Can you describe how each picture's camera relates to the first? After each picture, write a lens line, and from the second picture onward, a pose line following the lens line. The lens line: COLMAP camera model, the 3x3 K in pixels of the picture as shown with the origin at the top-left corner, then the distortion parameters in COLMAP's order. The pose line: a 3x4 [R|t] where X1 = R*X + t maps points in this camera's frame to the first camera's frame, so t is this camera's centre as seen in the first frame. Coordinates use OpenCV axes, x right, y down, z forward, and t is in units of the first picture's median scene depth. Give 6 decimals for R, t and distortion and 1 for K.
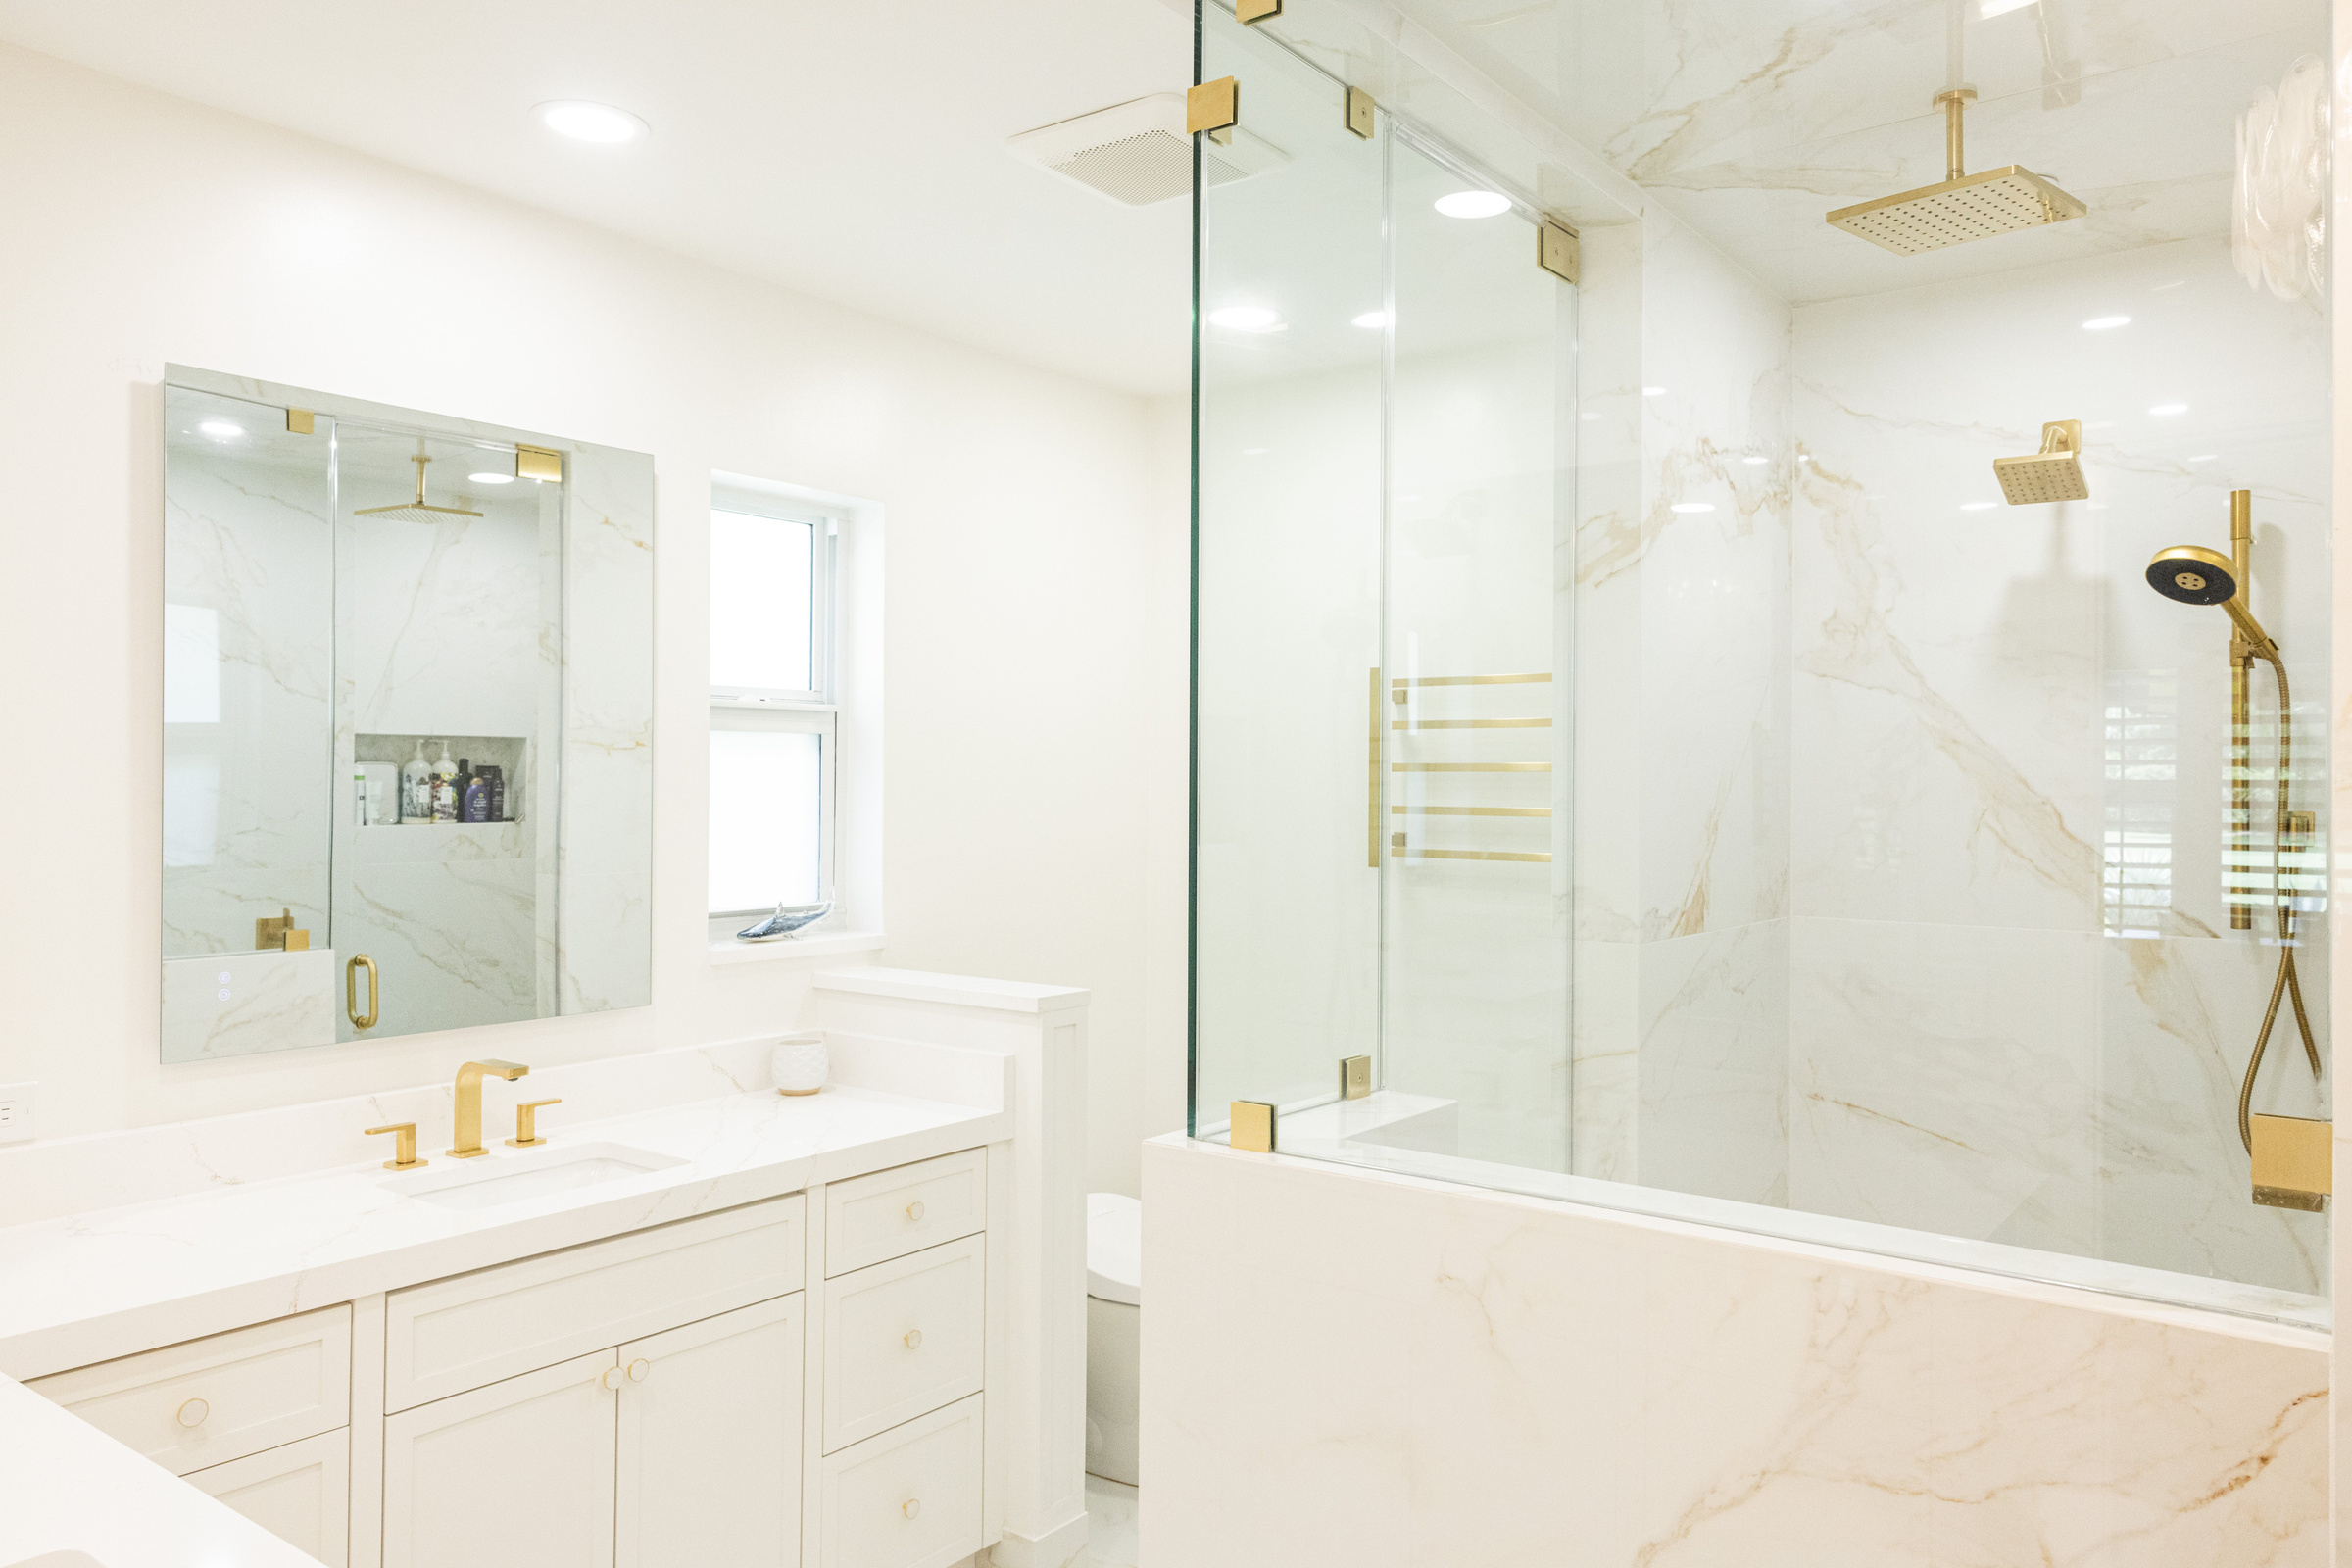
lens RADIAL K [[1650.8, 0, 1184.0], [0, 1650.8, 772.1], [0, 0, 1]] dist [0.022552, -0.008231]
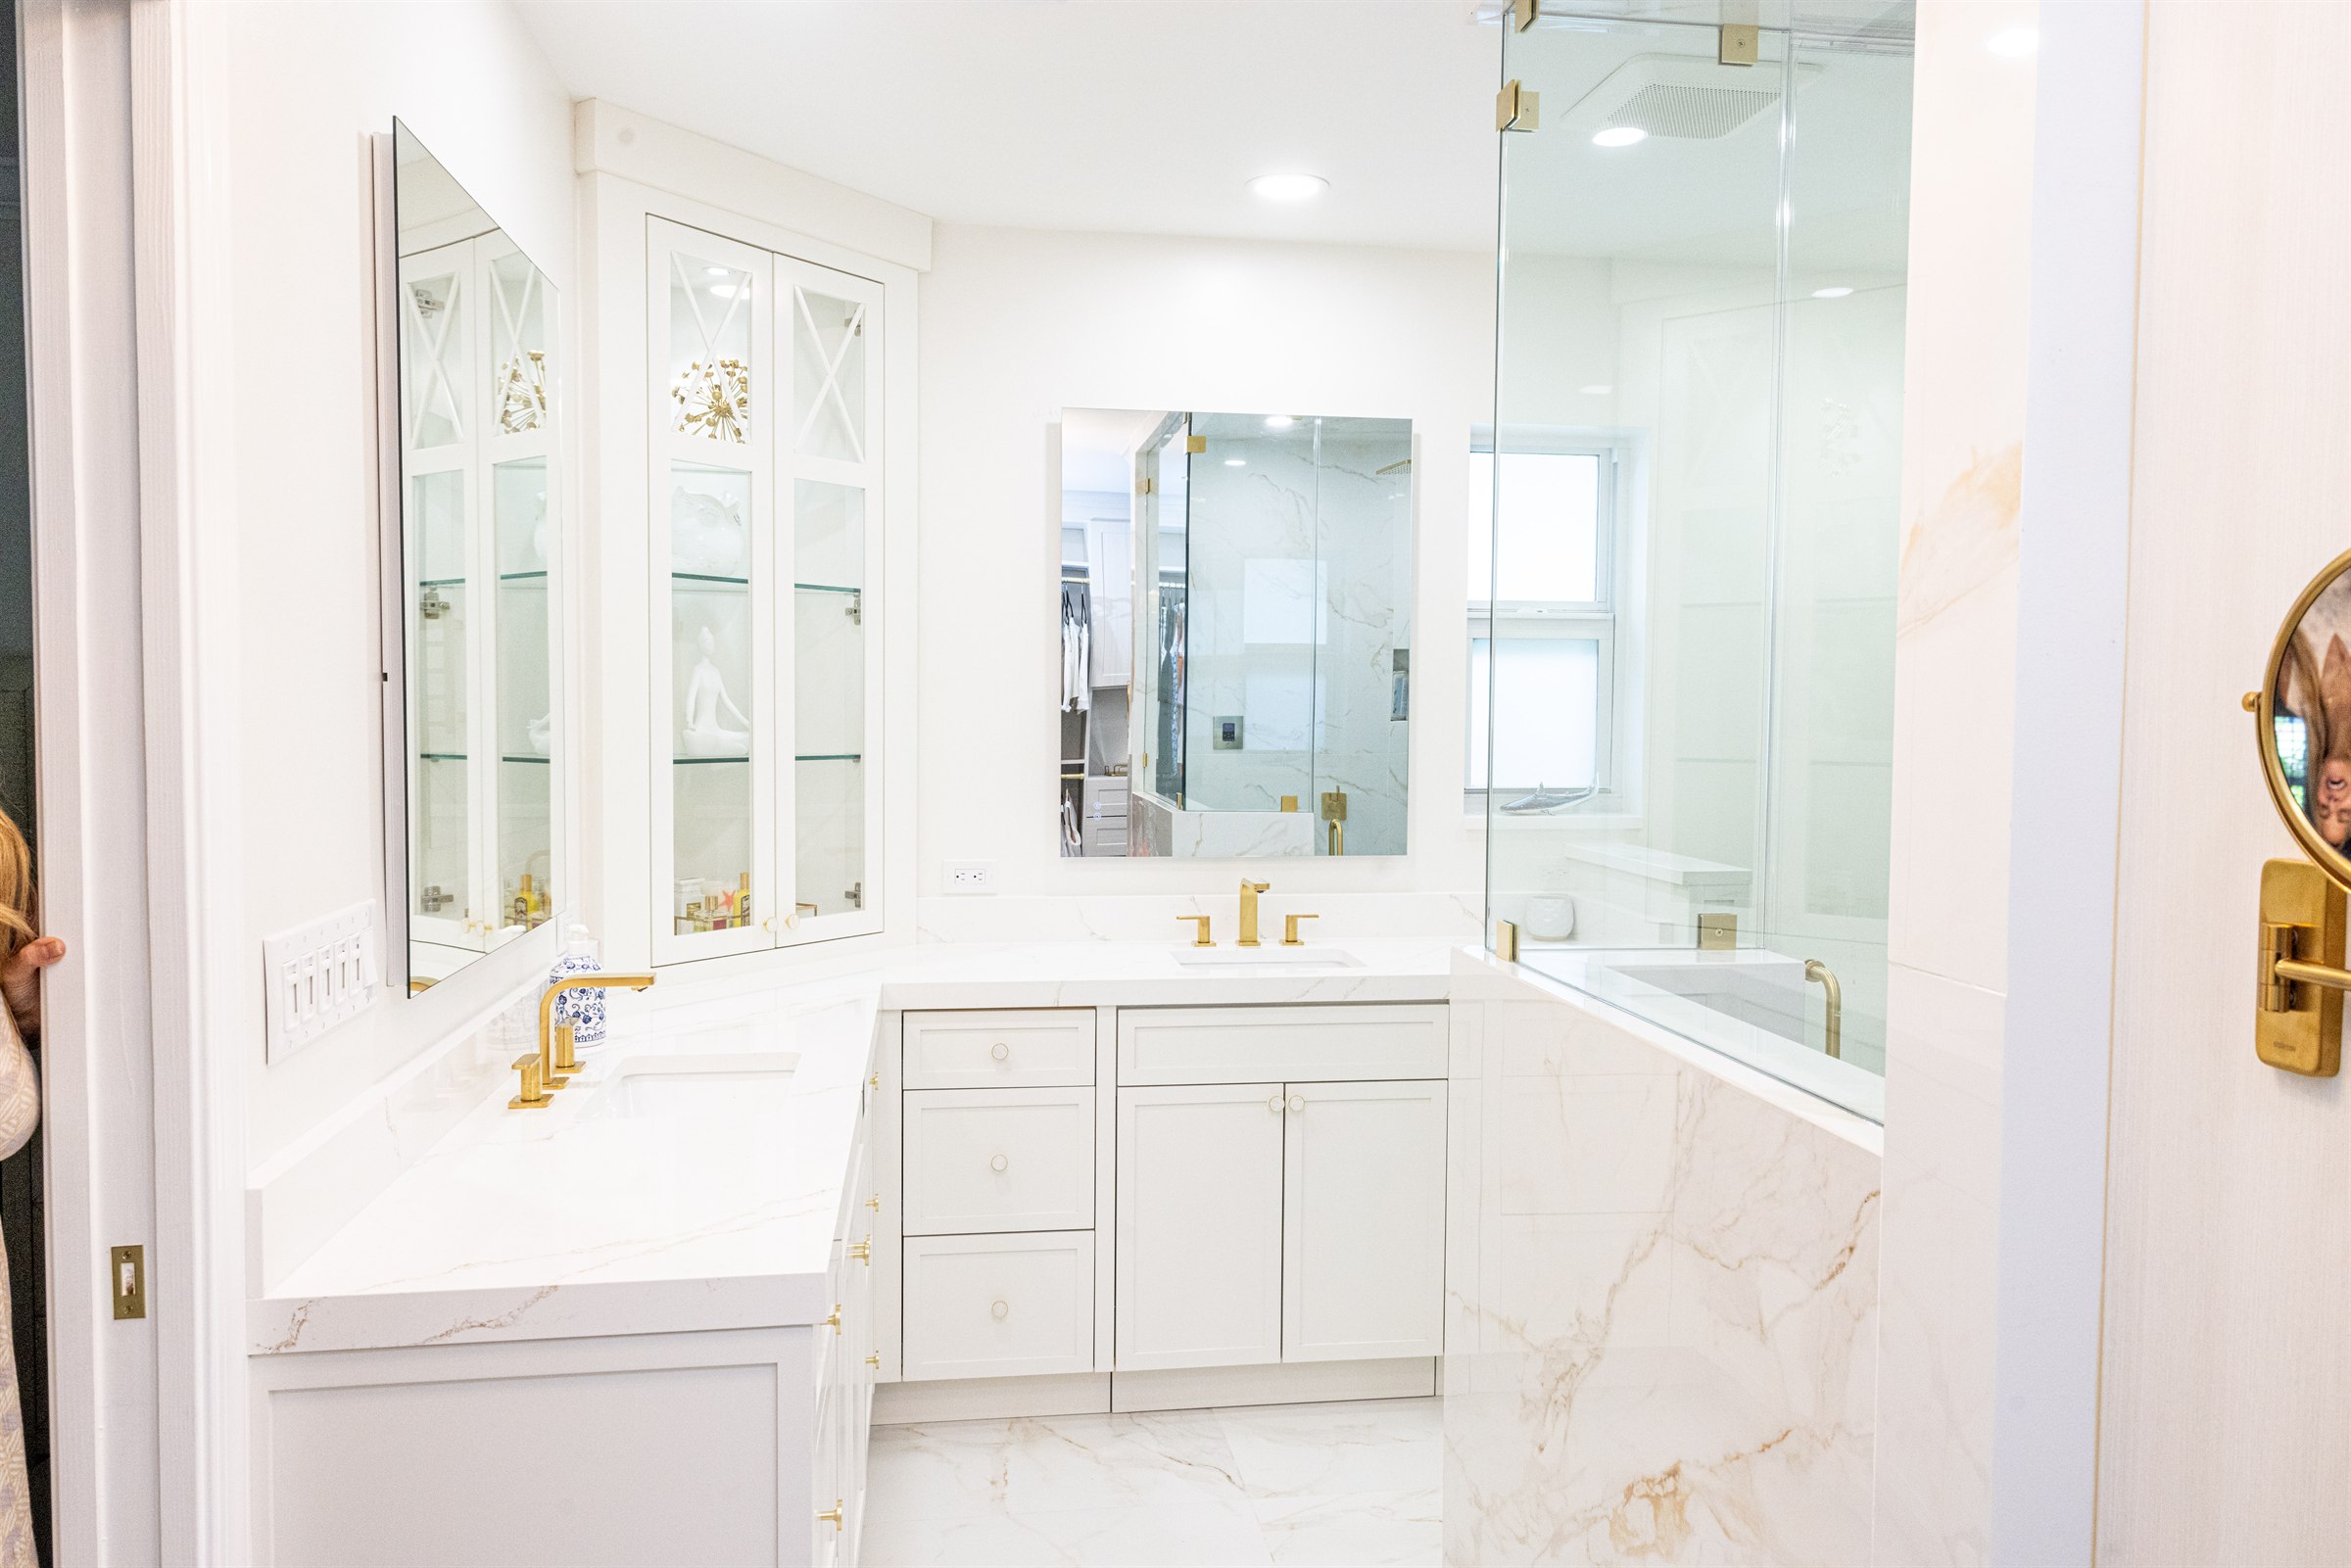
lens RADIAL K [[1650.0, 0, 1173.2], [0, 1650.0, 781.6], [0, 0, 1]] dist [0.022552, -0.008231]
pose [[0.717707, 0.035305, -0.695449, 0.490527], [0.001316, 0.998643, 0.052054, 0.020314], [0.696344, -0.038274, 0.716687, -0.040725]]
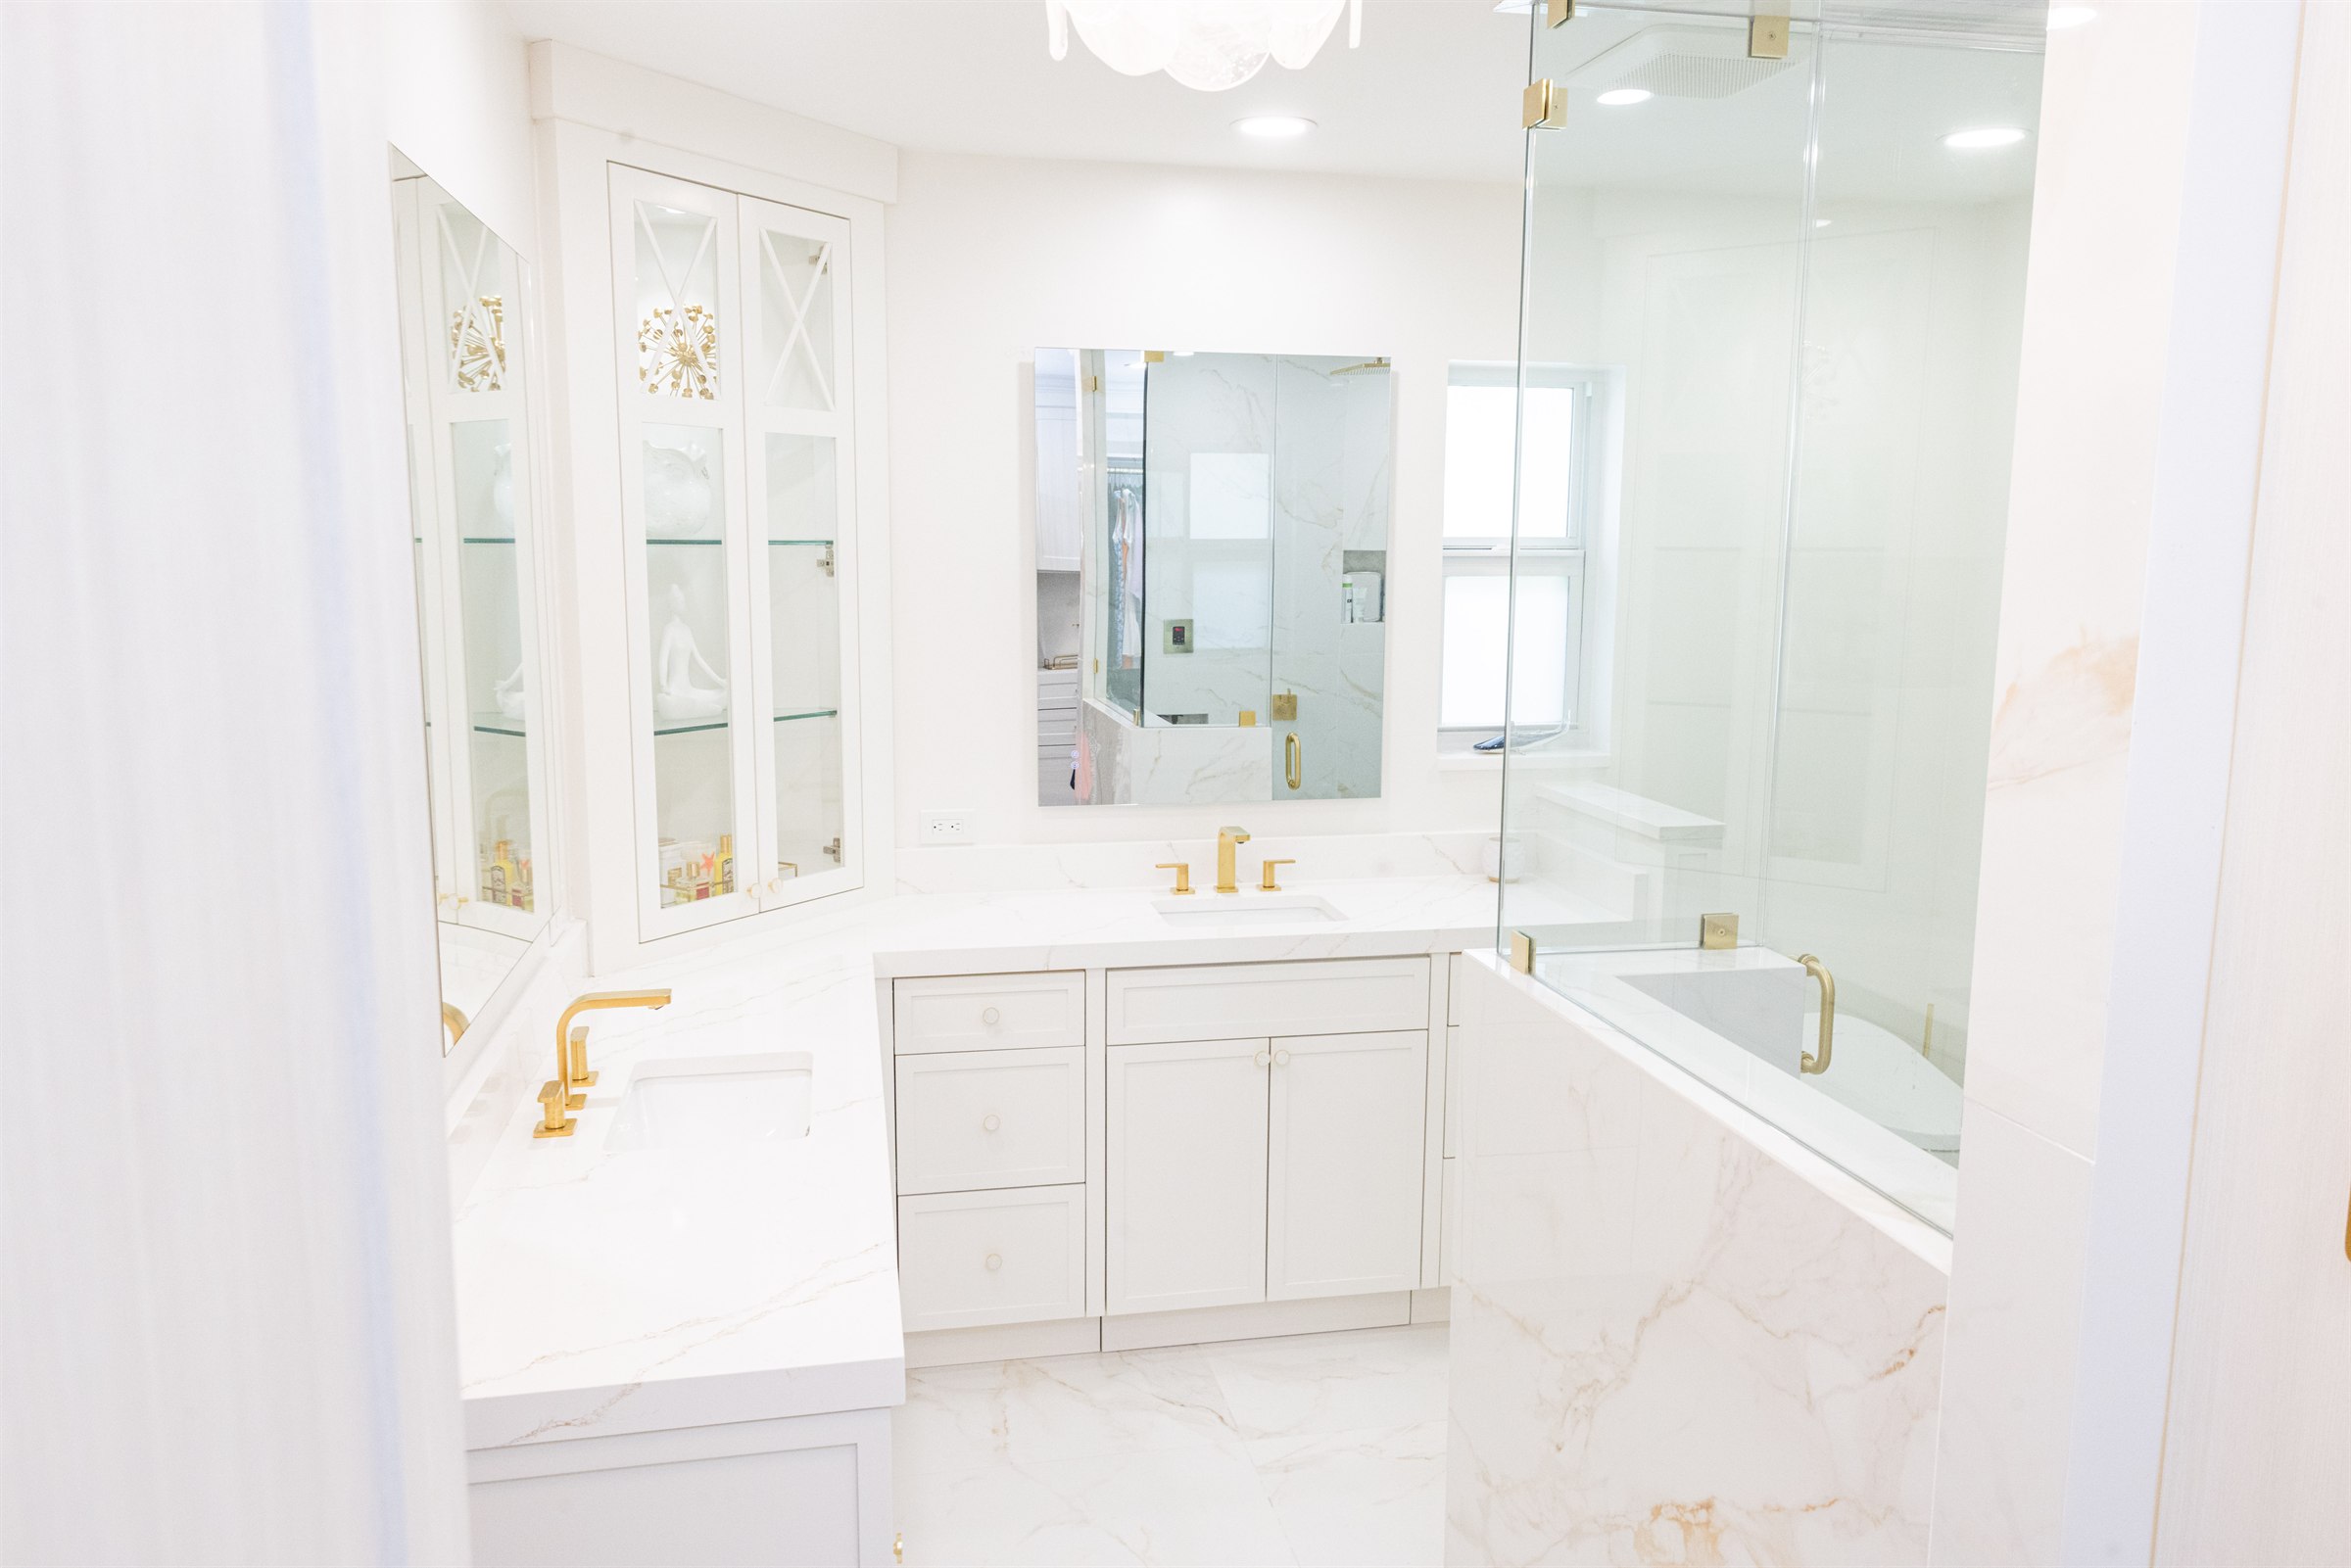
lens RADIAL K [[1650.0, 0, 1174.0], [0, 1650.0, 784.6], [0, 0, 1]] dist [0.022552, -0.008231]
pose [[0.754310, 0.096124, -0.649444, 0.442698], [0.002484, 0.988798, 0.149237, -0.069802], [0.656514, -0.114184, 0.745621, -0.071092]]
